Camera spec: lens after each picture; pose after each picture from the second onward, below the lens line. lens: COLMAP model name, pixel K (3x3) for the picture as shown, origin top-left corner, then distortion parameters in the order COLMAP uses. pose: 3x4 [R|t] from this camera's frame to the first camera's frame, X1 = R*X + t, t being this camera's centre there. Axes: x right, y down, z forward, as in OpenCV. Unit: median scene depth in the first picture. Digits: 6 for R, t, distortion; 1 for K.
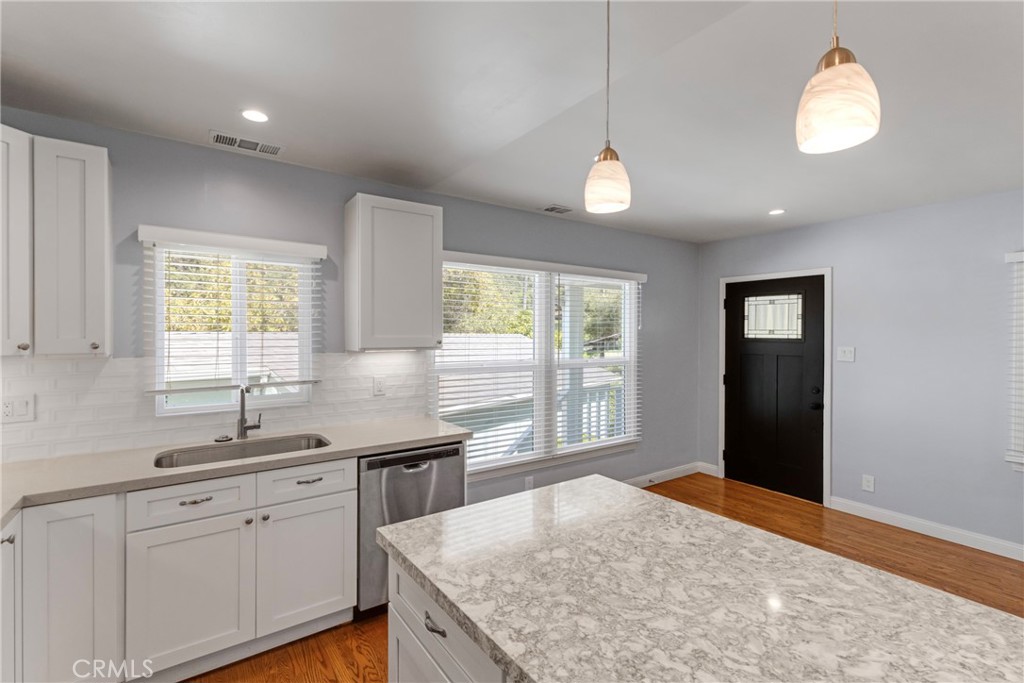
lens RADIAL K [[458.7, 0, 510.4], [0, 458.7, 339.2], [0, 0, 1]] dist [0.002092, 0.000297]
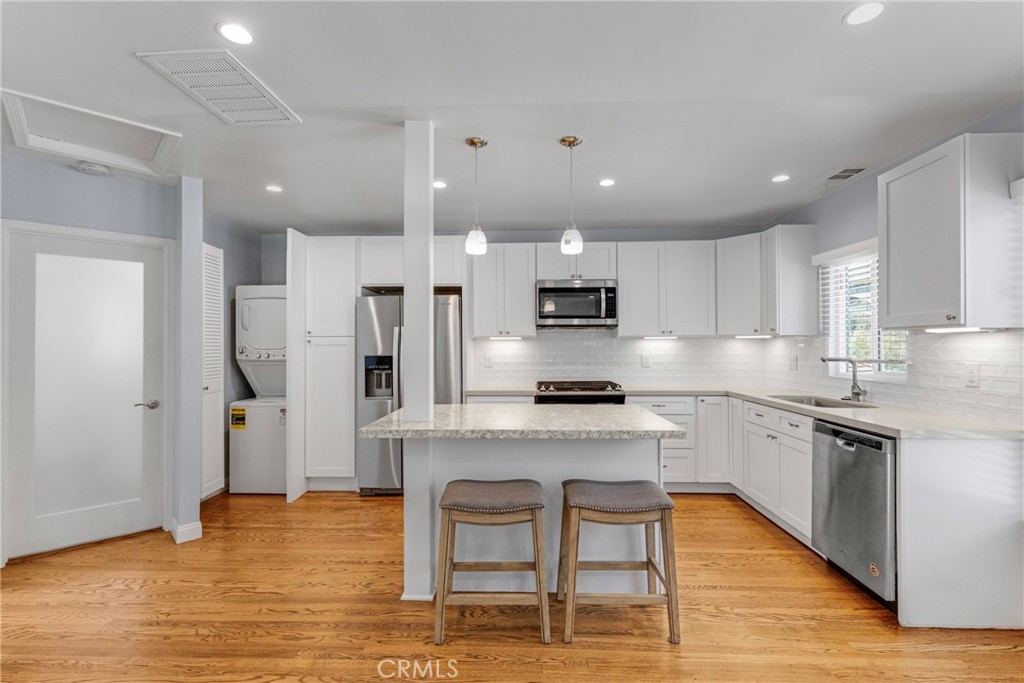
lens RADIAL K [[458.7, 0, 533.9], [0, 458.7, 344.9], [0, 0, 1]] dist [0.002092, 0.000297]
pose [[-0.578495, -0.000069, -0.815686, 0.974193], [-0.004486, 0.999985, 0.003097, 0.058657], [0.815674, 0.005450, -0.578486, 0.994206]]
